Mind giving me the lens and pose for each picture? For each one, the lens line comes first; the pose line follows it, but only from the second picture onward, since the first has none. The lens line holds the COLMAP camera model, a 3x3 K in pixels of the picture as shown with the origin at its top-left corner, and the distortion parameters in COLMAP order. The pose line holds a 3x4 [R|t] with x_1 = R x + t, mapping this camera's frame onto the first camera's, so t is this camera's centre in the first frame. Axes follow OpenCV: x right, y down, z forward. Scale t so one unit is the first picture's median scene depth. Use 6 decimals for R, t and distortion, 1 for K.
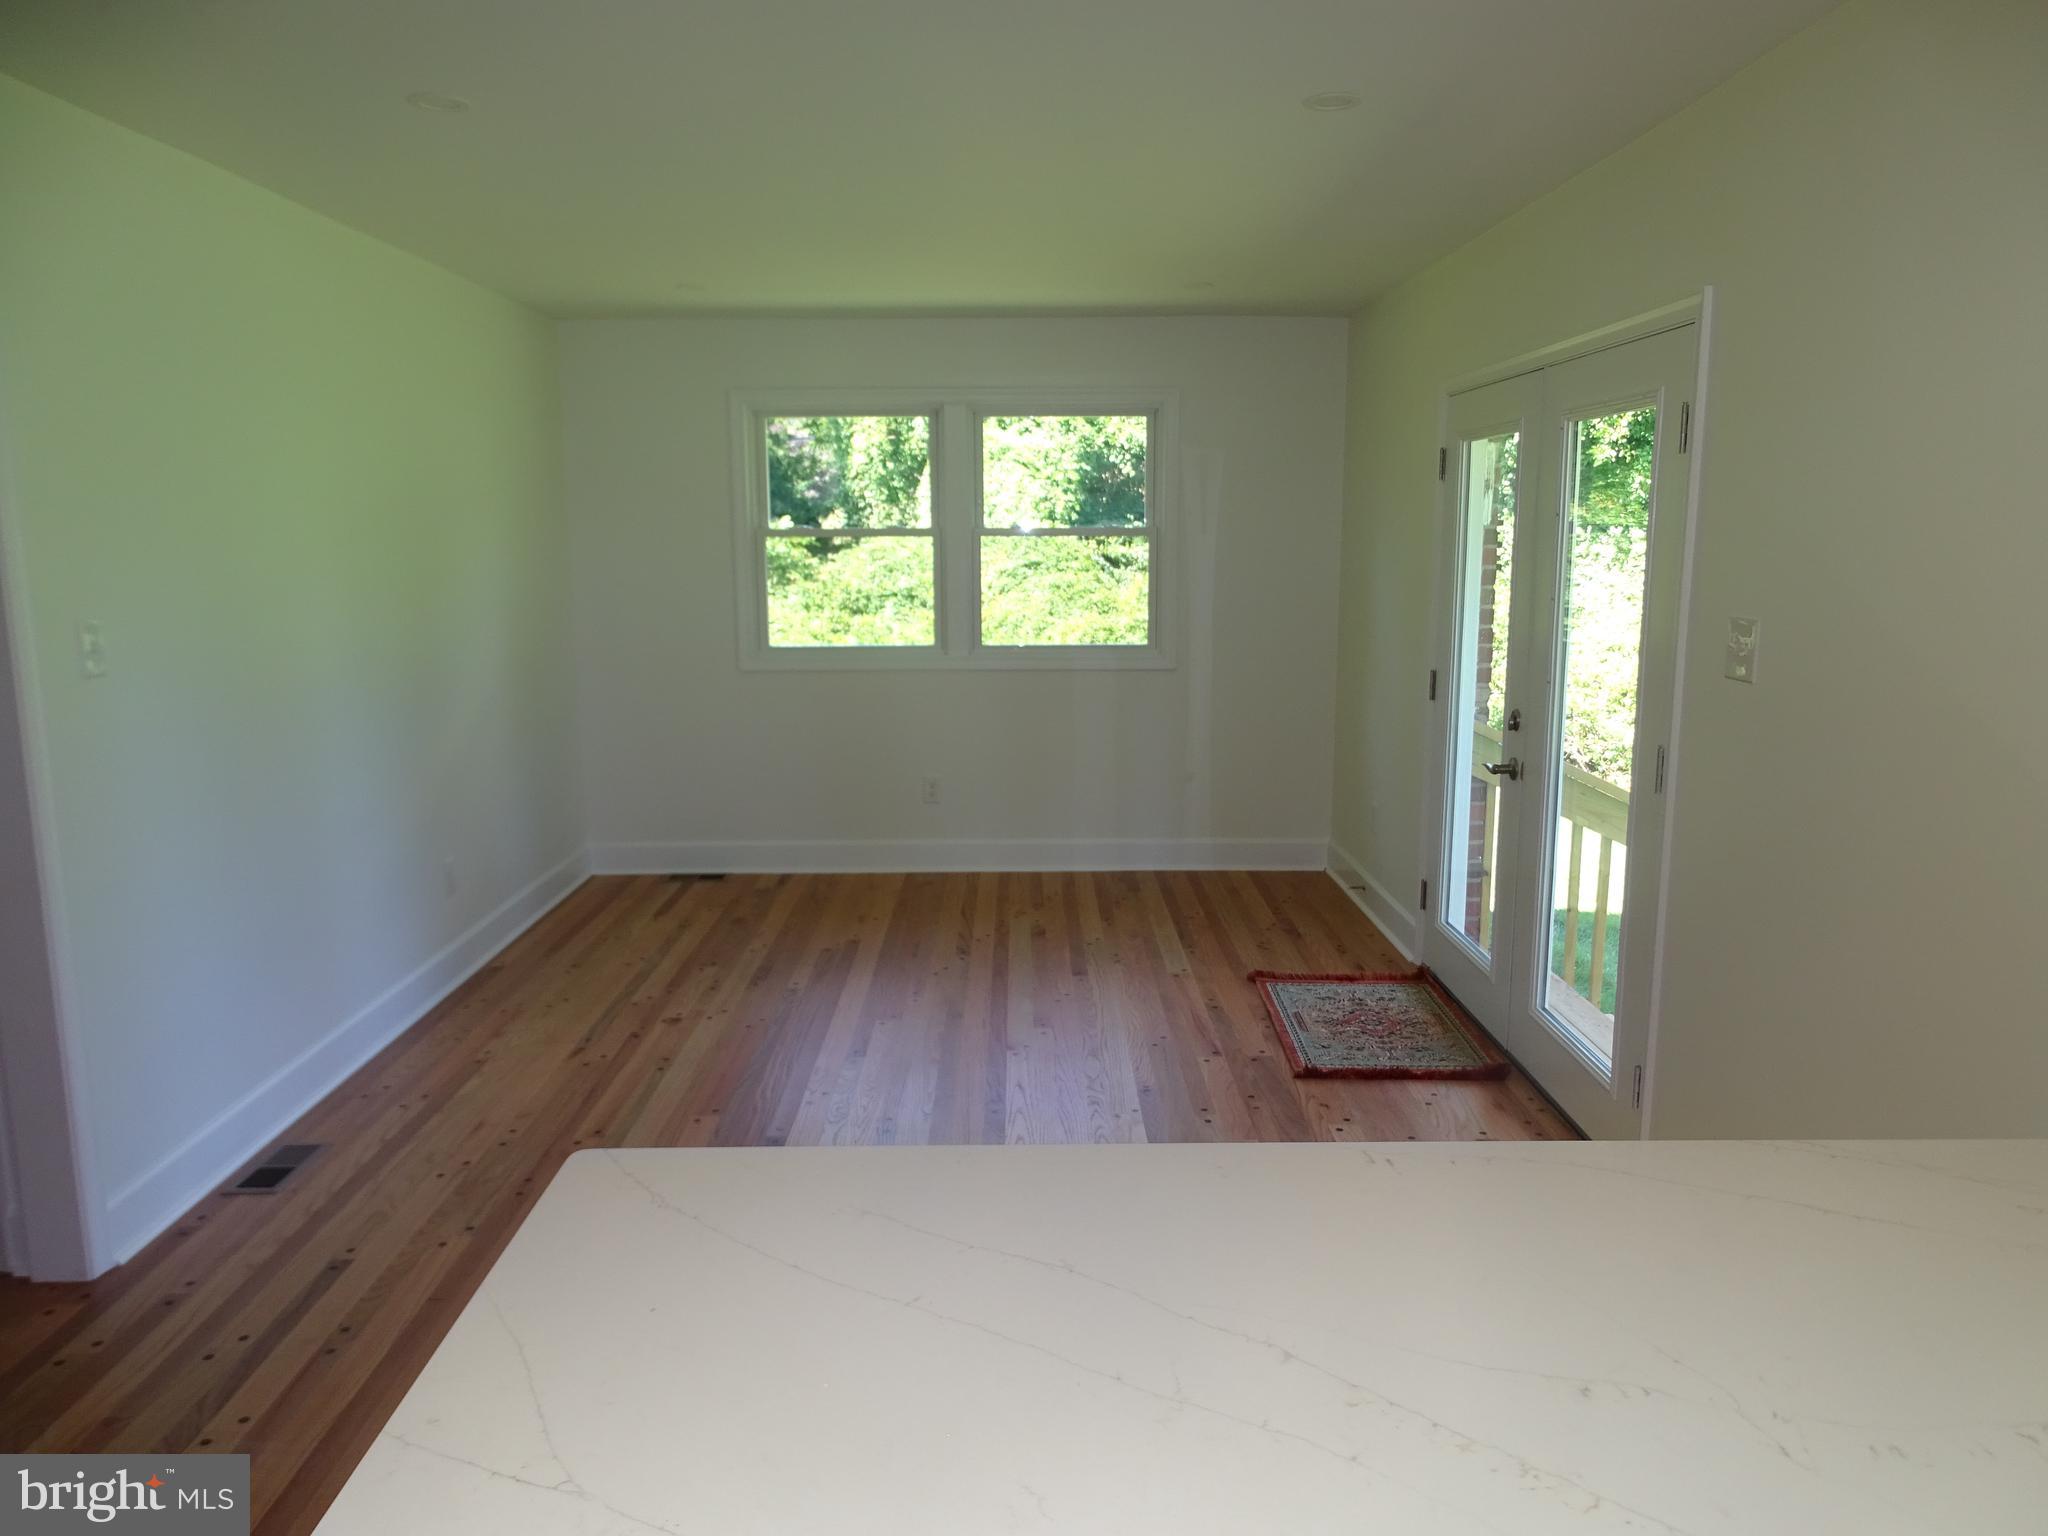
lens RADIAL K [[1484.4, 0, 1024.0], [0, 1484.4, 768.0], [0, 0, 1]] dist [0.008007, -0.001605]
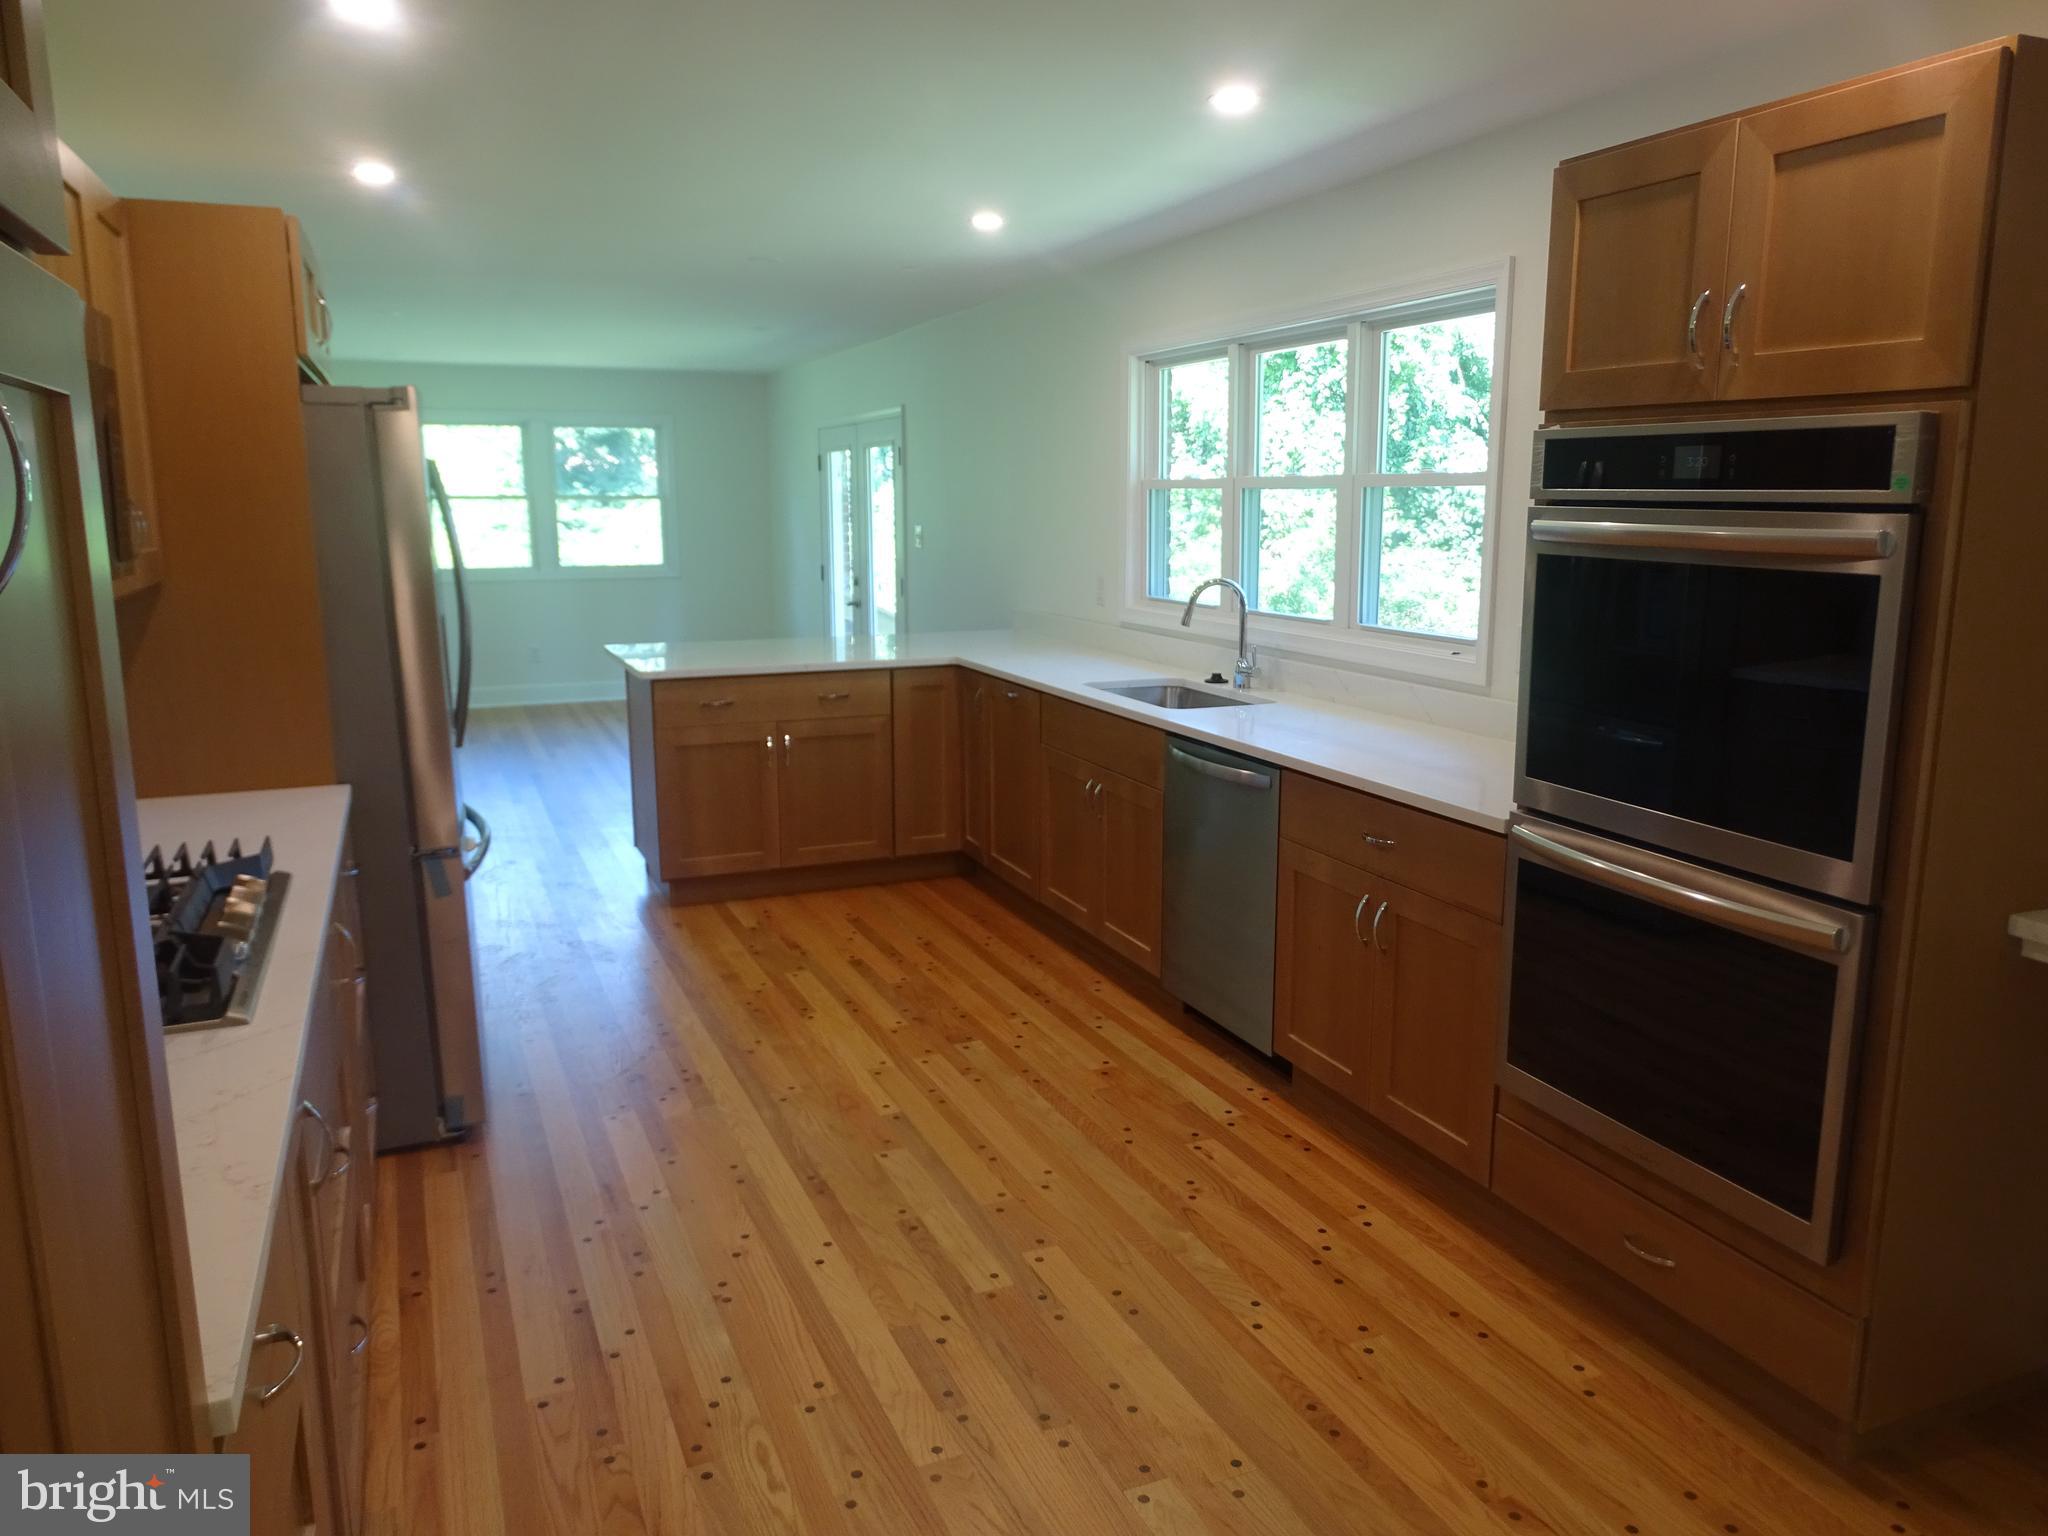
lens RADIAL K [[1484.4, 0, 1024.0], [0, 1484.4, 768.0], [0, 0, 1]] dist [0.008007, -0.001605]
pose [[0.928667, -0.068584, 0.364518, -0.165713], [0.060678, 0.997608, 0.033115, 0.118197], [-0.365918, -0.008634, 0.930607, -0.727534]]
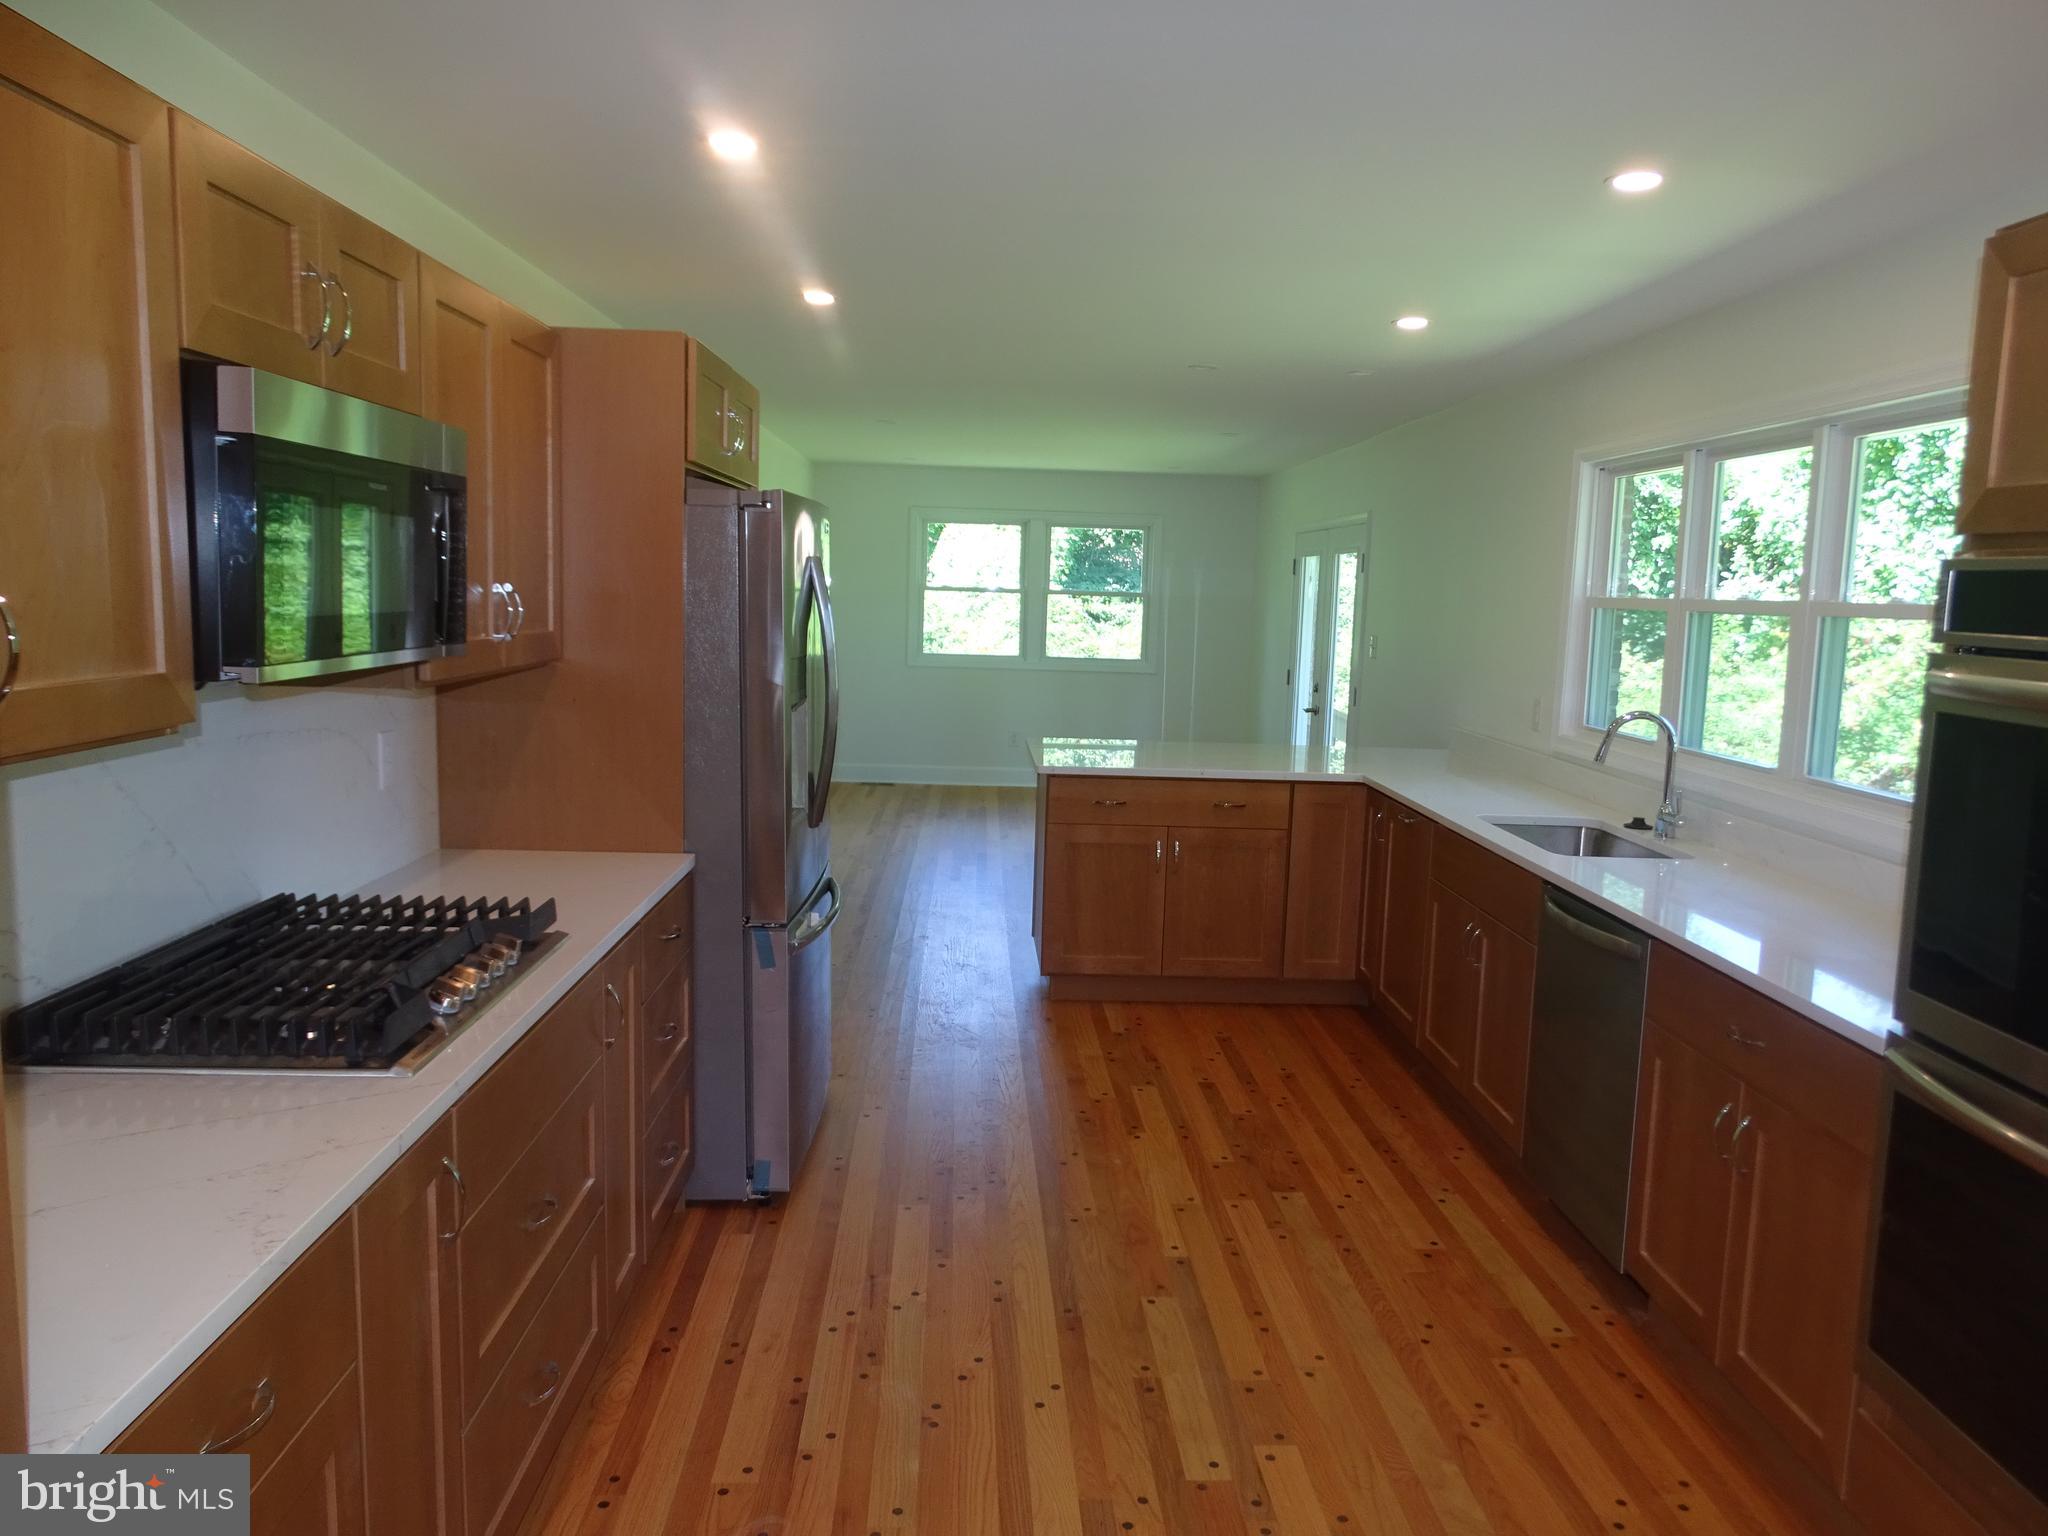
lens RADIAL K [[1484.4, 0, 1024.0], [0, 1484.4, 768.0], [0, 0, 1]] dist [0.008007, -0.001605]
pose [[0.999141, 0.032068, 0.026251, -0.093627], [-0.031058, 0.998794, -0.038019, 0.113072], [-0.027438, 0.037171, 0.998932, -0.719276]]
